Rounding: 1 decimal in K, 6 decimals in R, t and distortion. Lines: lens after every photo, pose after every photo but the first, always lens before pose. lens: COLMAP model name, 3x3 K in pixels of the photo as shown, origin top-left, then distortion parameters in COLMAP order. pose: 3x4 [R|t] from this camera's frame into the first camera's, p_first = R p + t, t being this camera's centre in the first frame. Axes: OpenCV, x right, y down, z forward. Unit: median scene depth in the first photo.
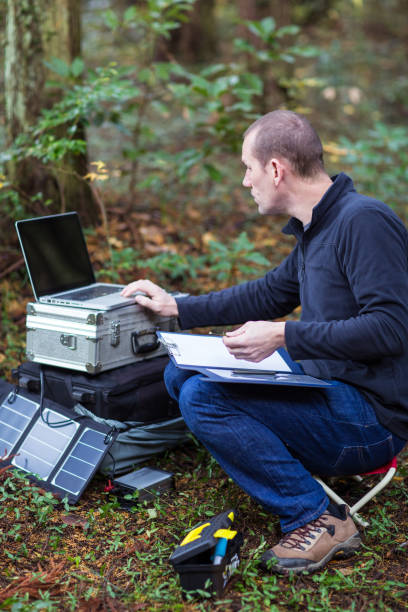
lens RADIAL K [[1449.1, 0, 204.0], [0, 1449.1, 306.0], [0, 0, 1]] dist [-0.042860, -0.625121]
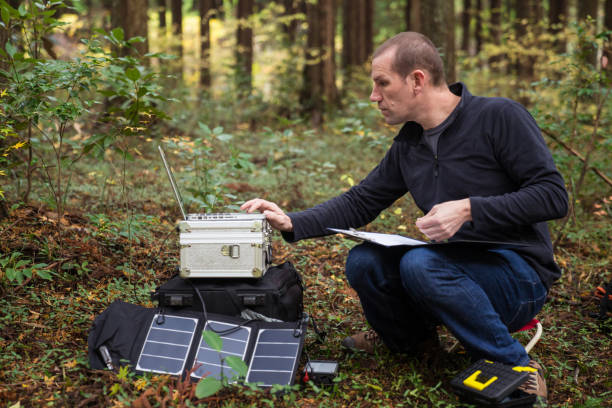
lens RADIAL K [[1169.8, 0, 306.0], [0, 1169.8, 204.0], [0, 0, 1]] dist [0.377324, 0.086024]
pose [[0.851240, -0.049469, 0.522439, -0.496052], [0.128183, 0.984992, -0.115589, 0.097104], [-0.508880, 0.165362, 0.844806, 0.241573]]
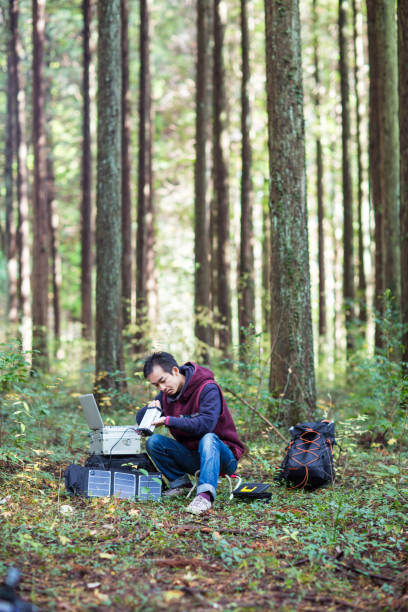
lens RADIAL K [[1453.9, 0, 204.0], [0, 1453.9, 306.0], [0, 0, 1]] dist [-0.066537, -0.570986]
pose [[0.680400, 0.028269, 0.732296, -1.701788], [0.176668, 0.963457, -0.201341, 0.301856], [-0.711227, 0.266366, 0.650542, -0.637579]]
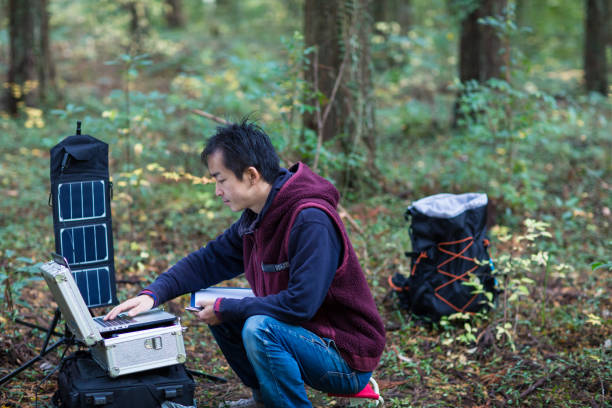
lens RADIAL K [[1449.1, 0, 306.0], [0, 1449.1, 204.0], [0, 0, 1]] dist [-0.042860, -0.625121]
pose [[0.559741, -0.137192, 0.817232, -0.920692], [0.195822, 0.980168, 0.030422, -0.094469], [-0.805198, 0.143003, 0.575506, 0.250989]]
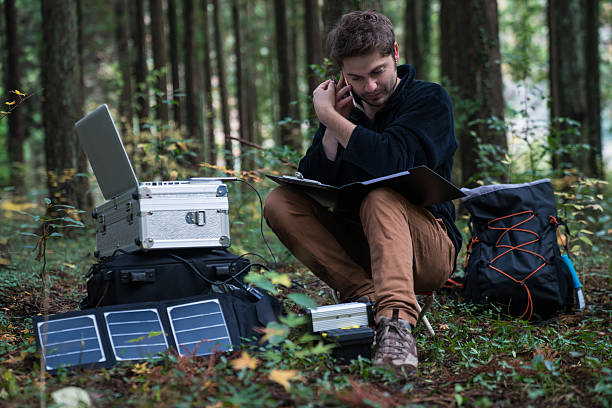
lens RADIAL K [[1167.1, 0, 306.0], [0, 1167.1, 204.0], [0, 0, 1]] dist [0.358883, 0.244503]
pose [[0.554004, -0.002294, 0.832511, -0.700239], [0.234057, 0.960091, -0.153109, 0.151542], [-0.798935, 0.279678, 0.532431, 0.530130]]
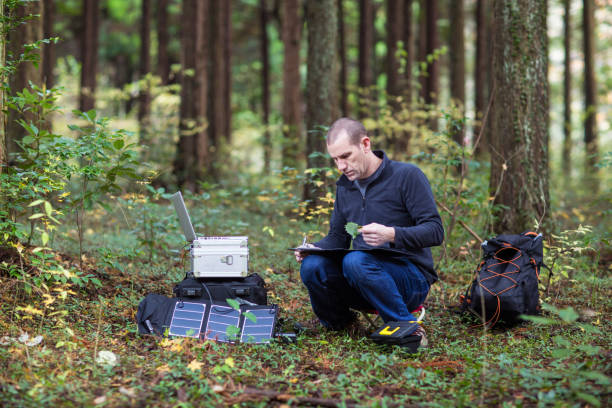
lens RADIAL K [[1449.1, 0, 306.0], [0, 1449.1, 204.0], [0, 0, 1]] dist [-0.042860, -0.625121]
pose [[0.781439, -0.009890, 0.623903, -1.041242], [0.145953, 0.975034, -0.167350, 0.249144], [-0.606671, 0.221835, 0.763374, -0.308244]]
